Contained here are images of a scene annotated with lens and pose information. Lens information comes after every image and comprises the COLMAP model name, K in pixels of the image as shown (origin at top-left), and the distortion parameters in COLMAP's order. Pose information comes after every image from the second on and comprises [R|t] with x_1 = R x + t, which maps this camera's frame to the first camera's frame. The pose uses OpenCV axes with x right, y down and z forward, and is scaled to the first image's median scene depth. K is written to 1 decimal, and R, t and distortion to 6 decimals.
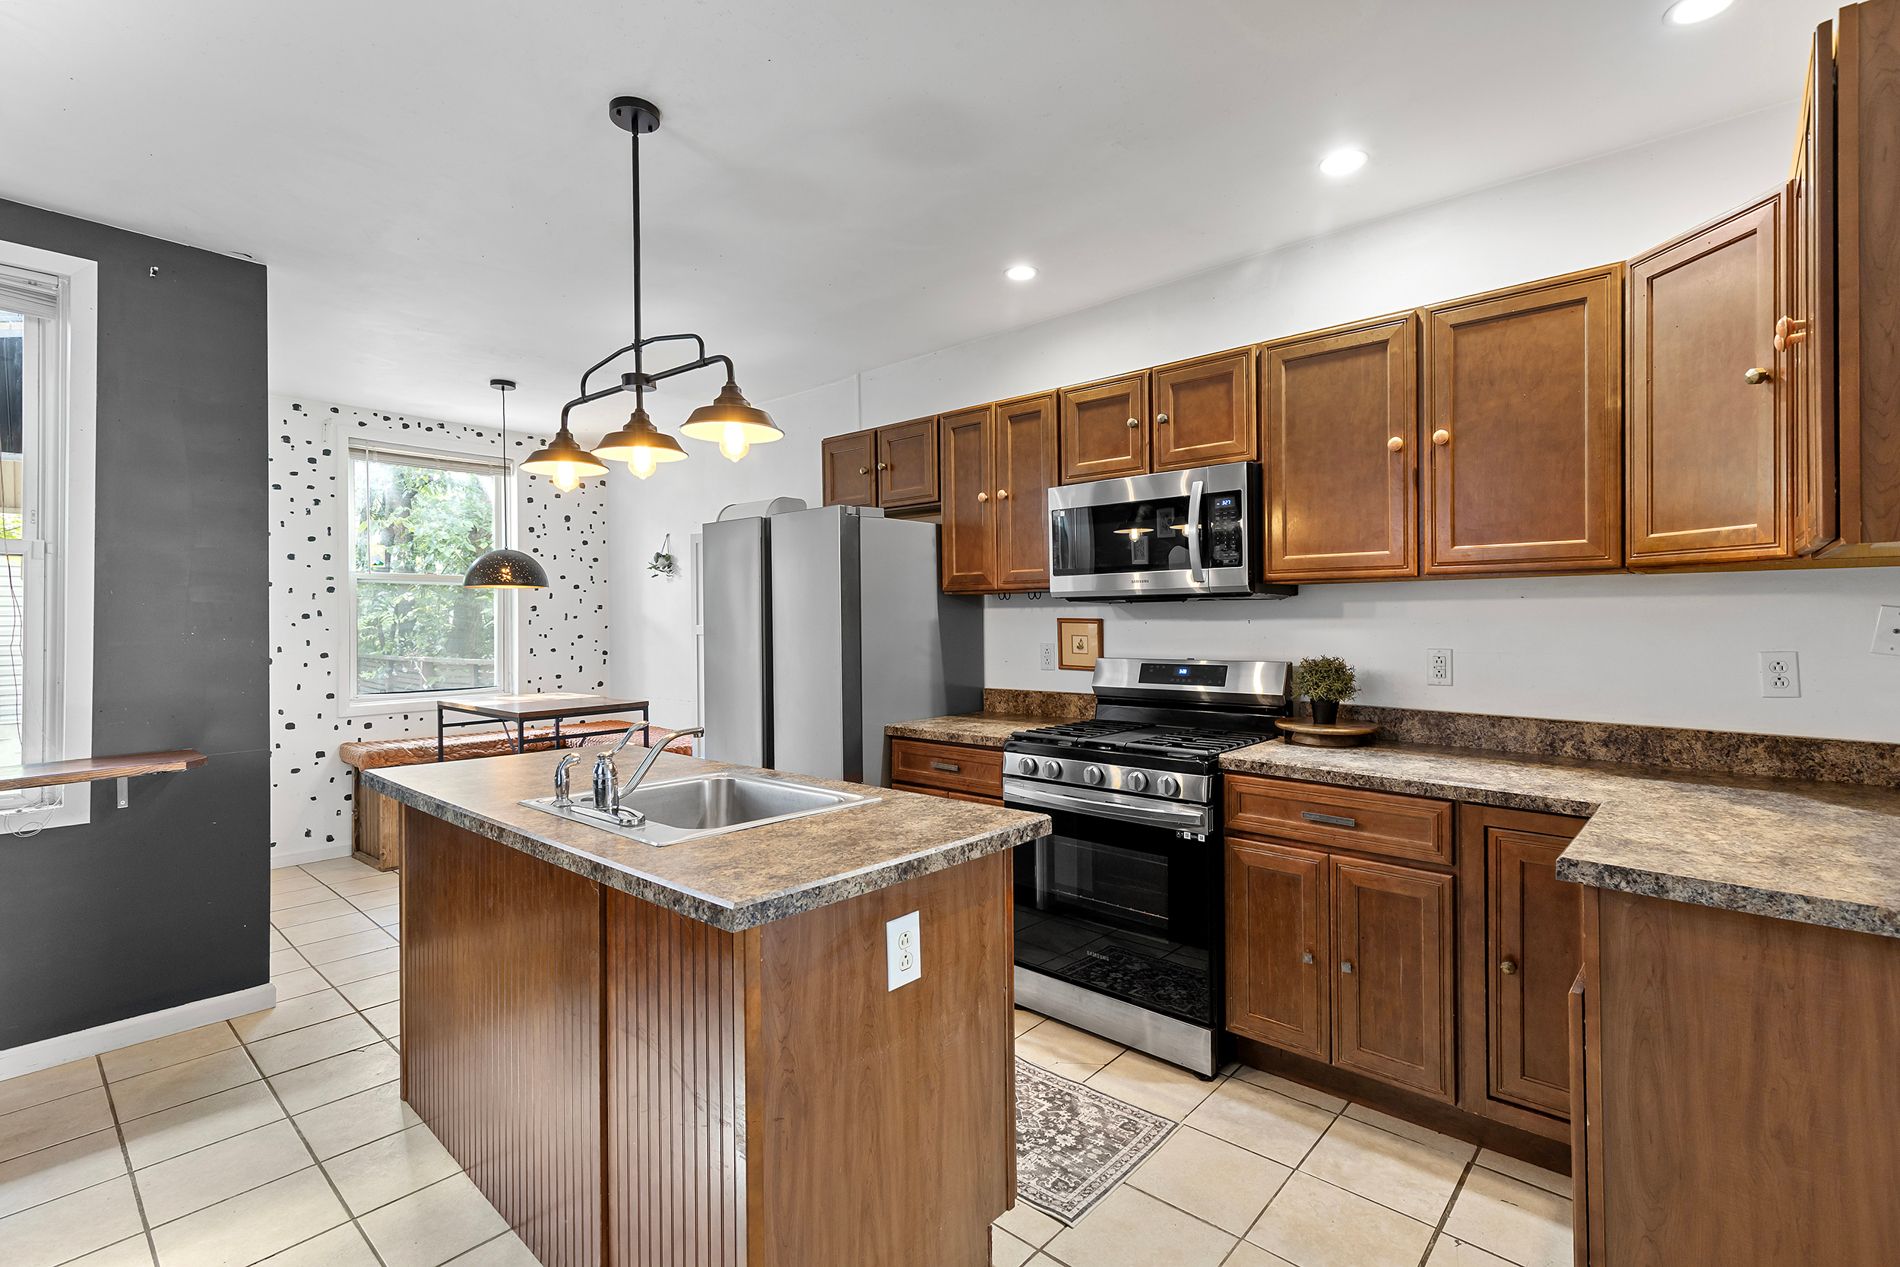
lens RADIAL K [[863.5, 0, 958.6], [0, 863.5, 624.3], [0, 0, 1]] dist [0.006563, -0.000538]
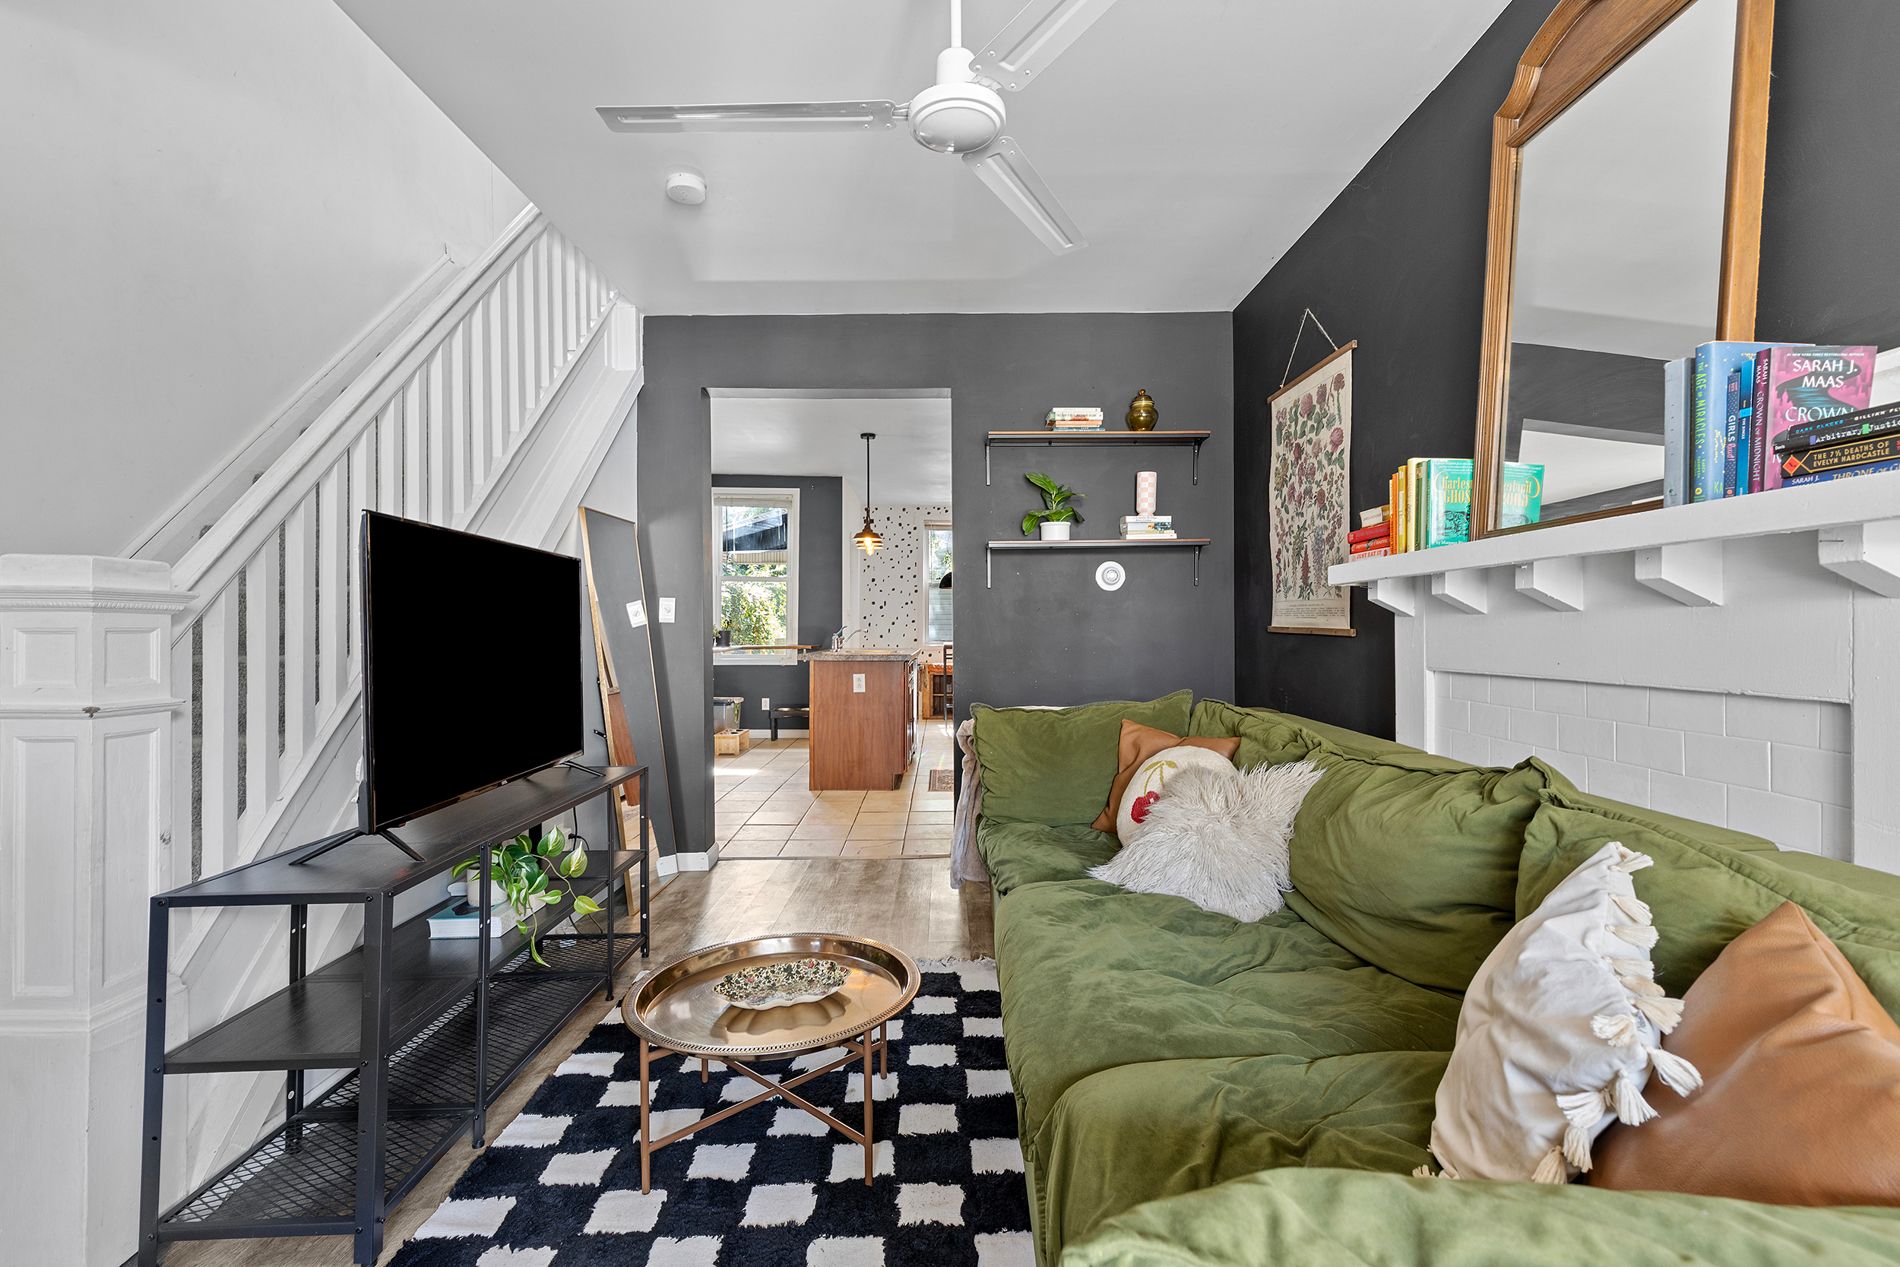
lens RADIAL K [[845.2, 0, 965.3], [0, 845.2, 625.3], [0, 0, 1]] dist [0.004799, -0.000089]
pose [[0.682114, 0.007877, -0.731203, 1.588934], [-0.006793, 0.999967, 0.004436, 0.061134], [0.731214, 0.001941, 0.682145, -0.624104]]
